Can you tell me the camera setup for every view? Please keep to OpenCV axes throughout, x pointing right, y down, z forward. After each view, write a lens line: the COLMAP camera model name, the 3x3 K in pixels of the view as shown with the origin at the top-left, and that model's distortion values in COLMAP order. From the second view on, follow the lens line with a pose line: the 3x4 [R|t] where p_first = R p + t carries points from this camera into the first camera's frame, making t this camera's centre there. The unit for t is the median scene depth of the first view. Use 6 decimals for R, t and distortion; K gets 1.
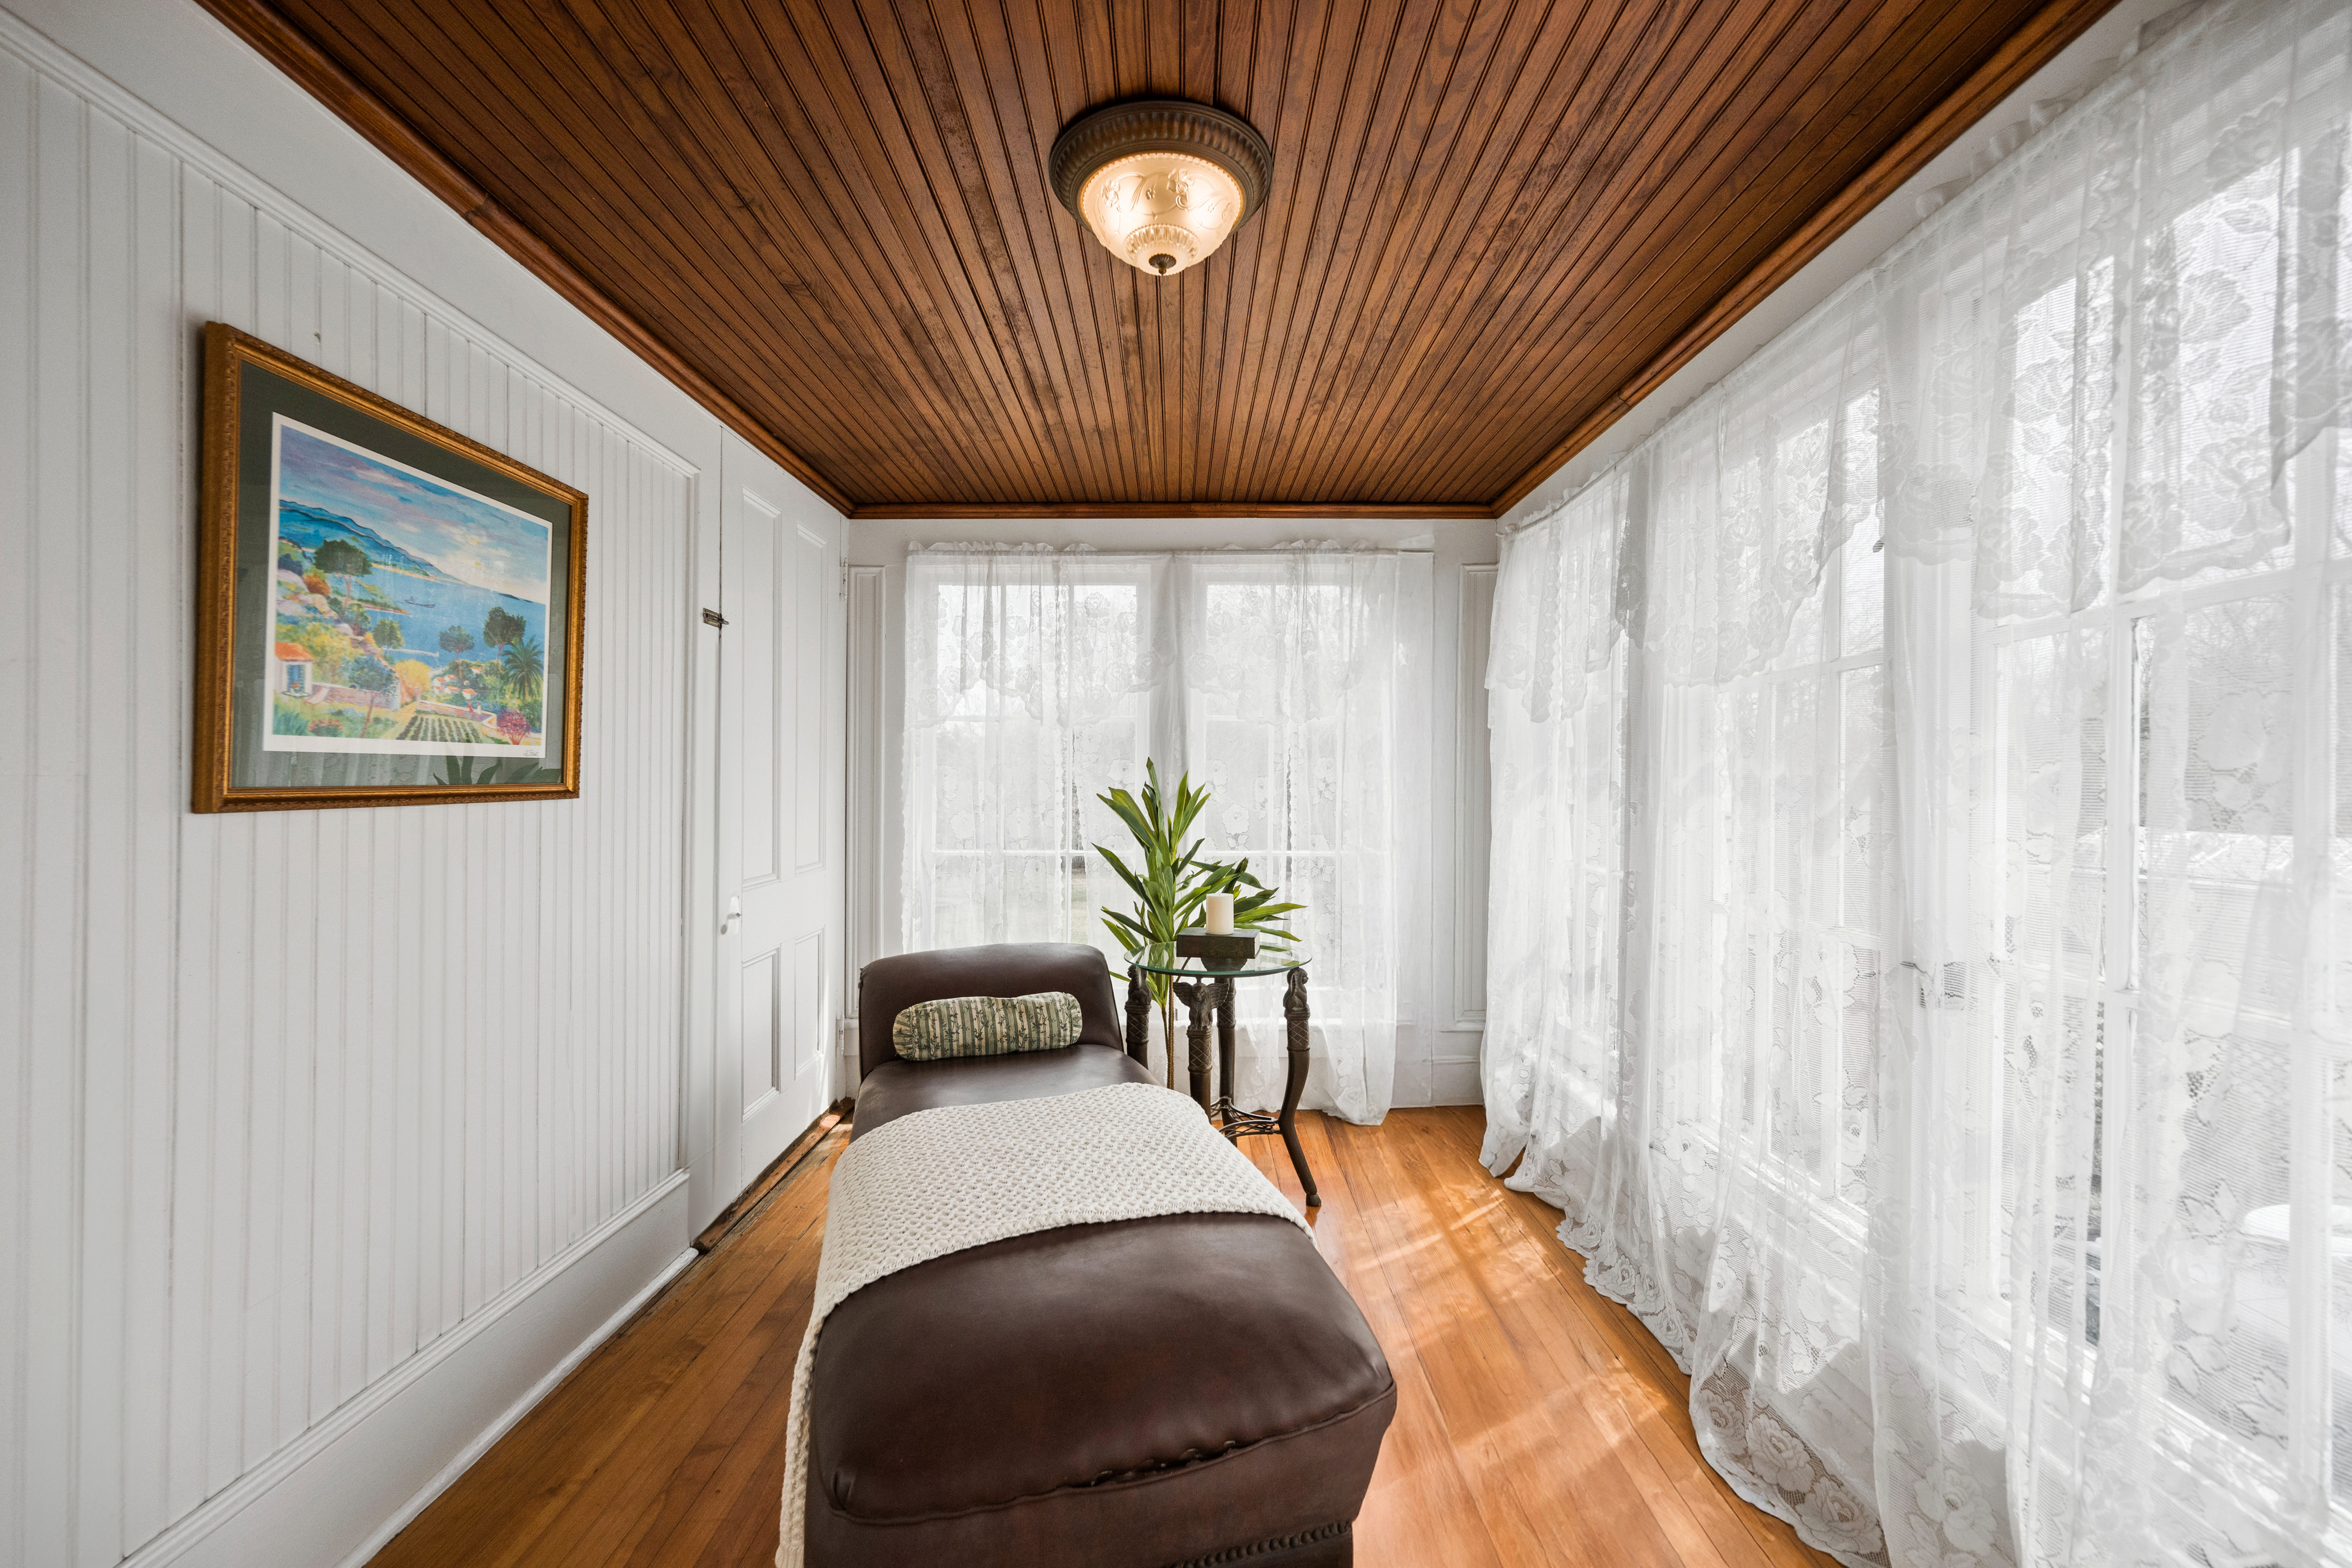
lens RADIAL K [[928.2, 0, 1176.2], [0, 928.2, 786.0], [0, 0, 1]] dist [0.000355, 0.000047]
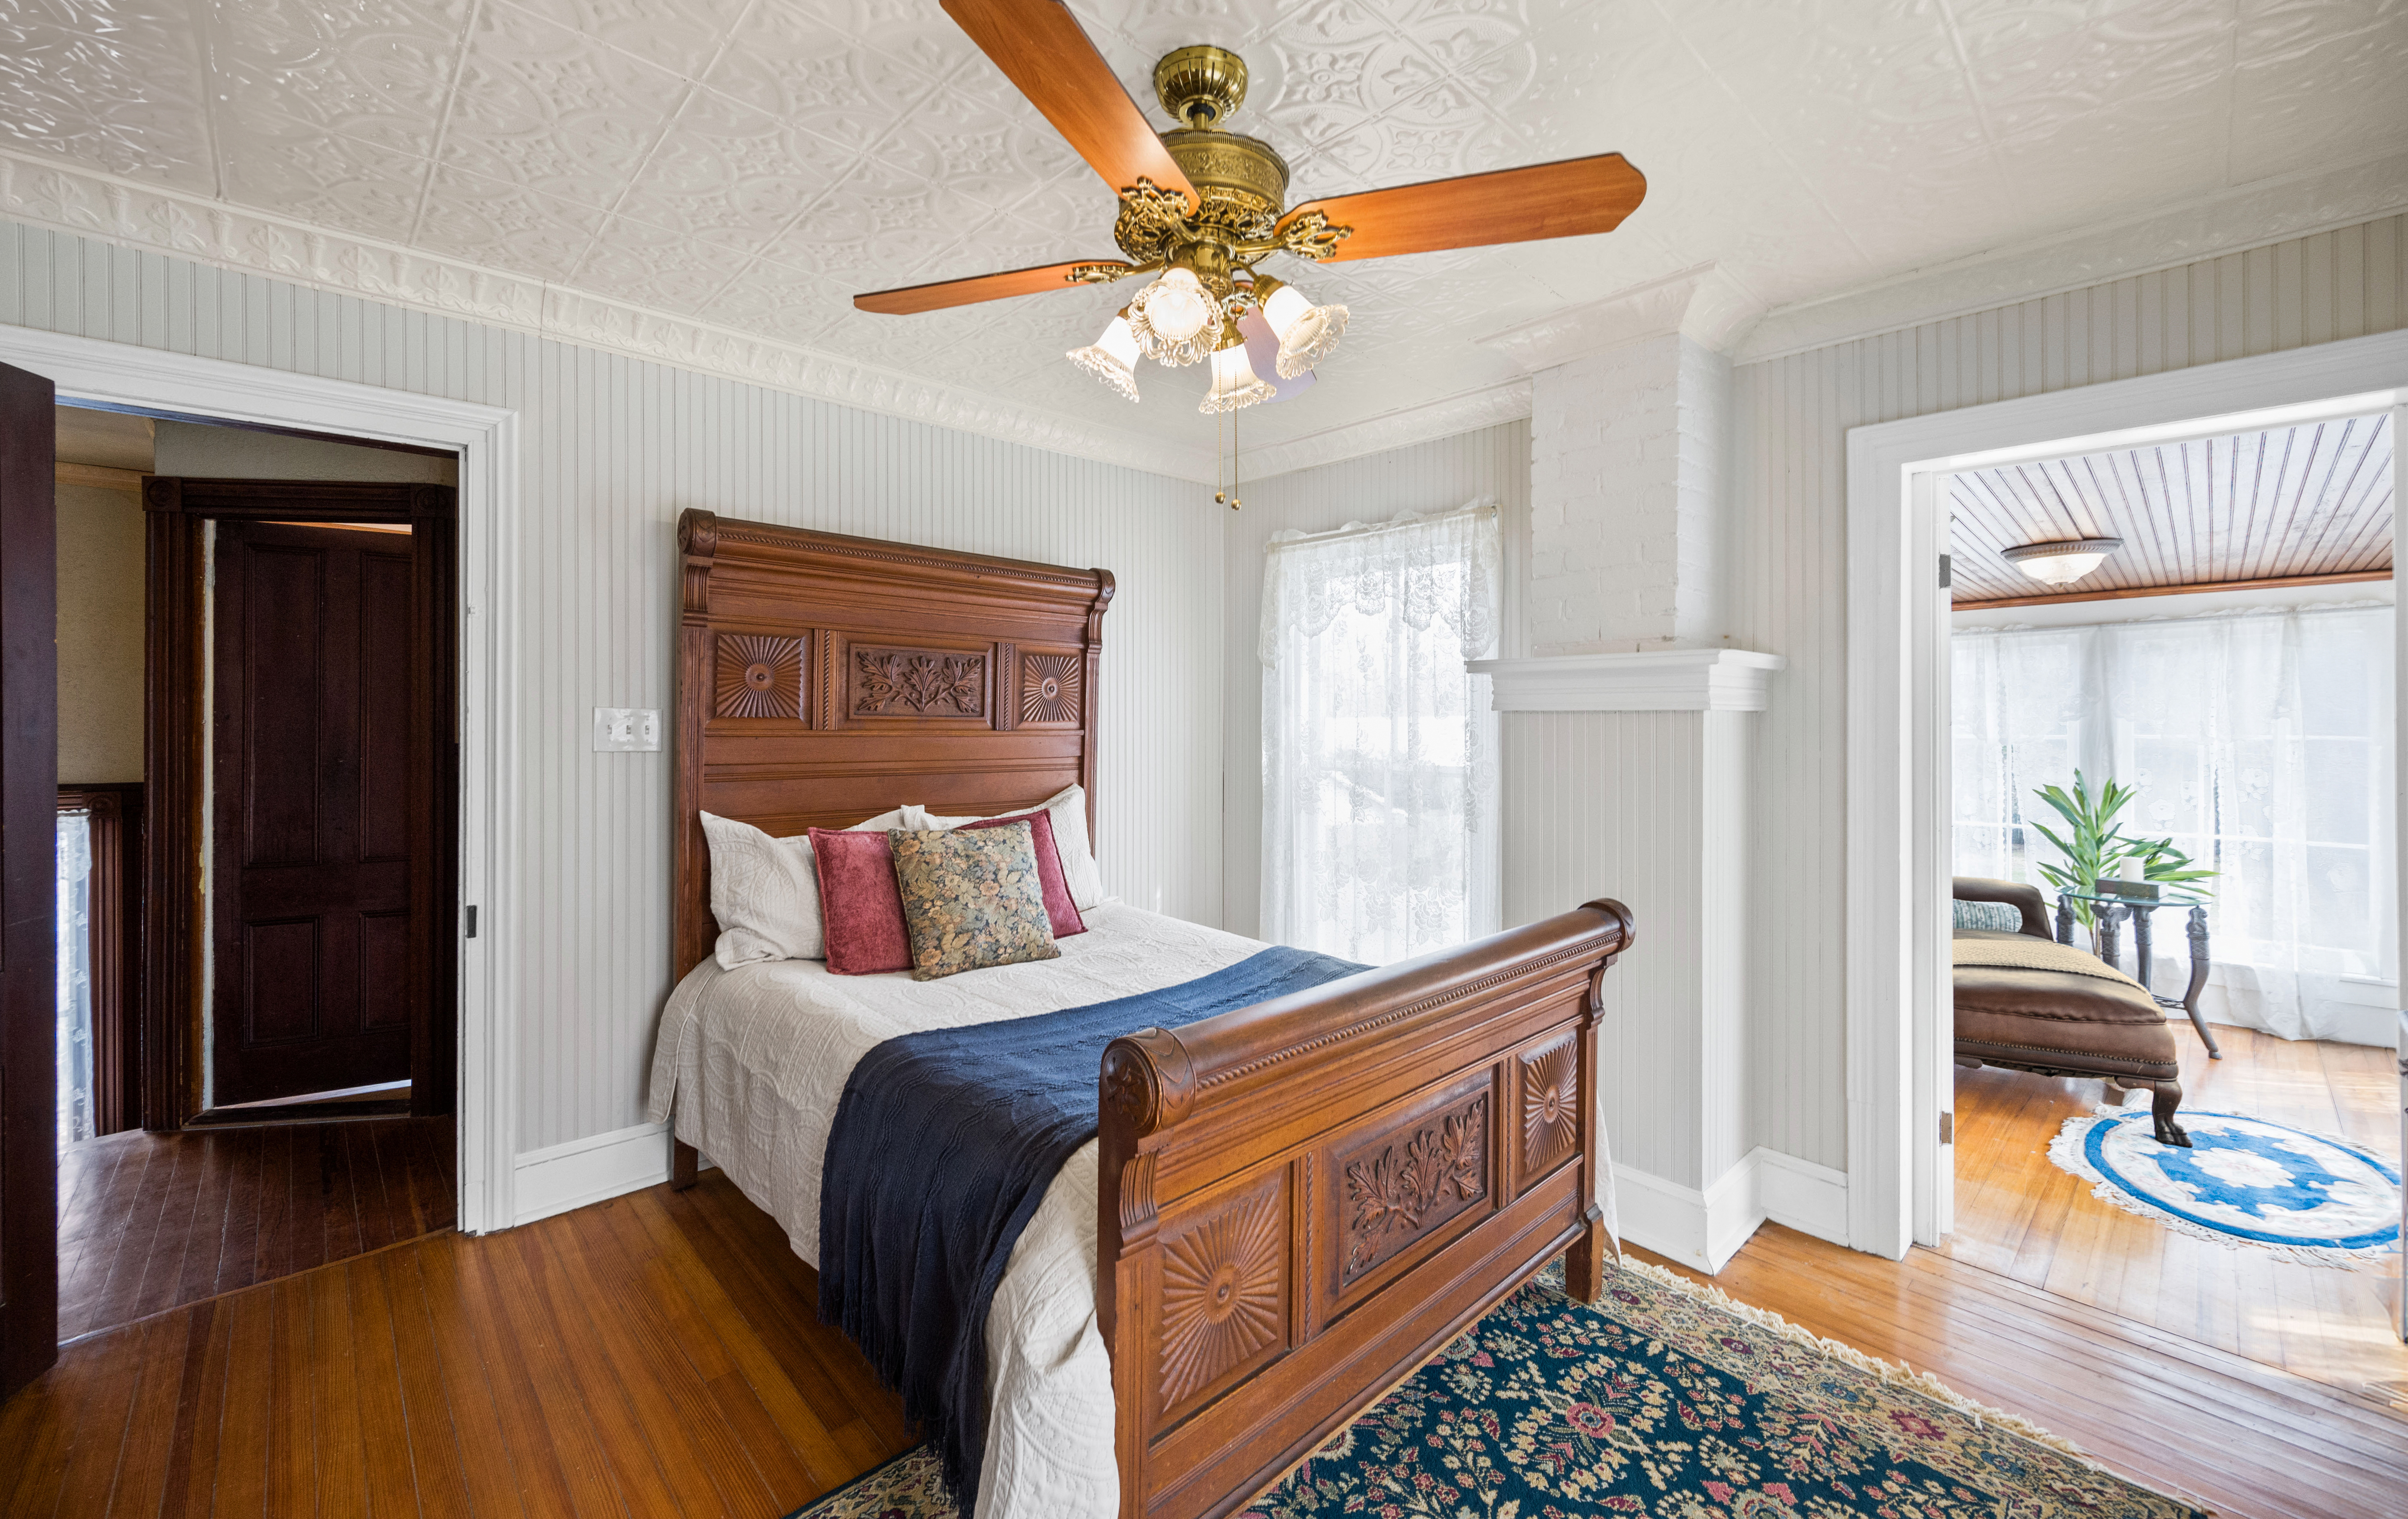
lens RADIAL K [[958.8, 0, 1205.5], [0, 958.8, 727.1], [0, 0, 1]] dist [-0.000065, 0.000130]
pose [[0.694207, -0.008848, -0.719721, 0.113739], [0.004723, 0.999959, -0.007737, -0.092897], [0.719760, 0.001972, 0.694220, -1.157352]]
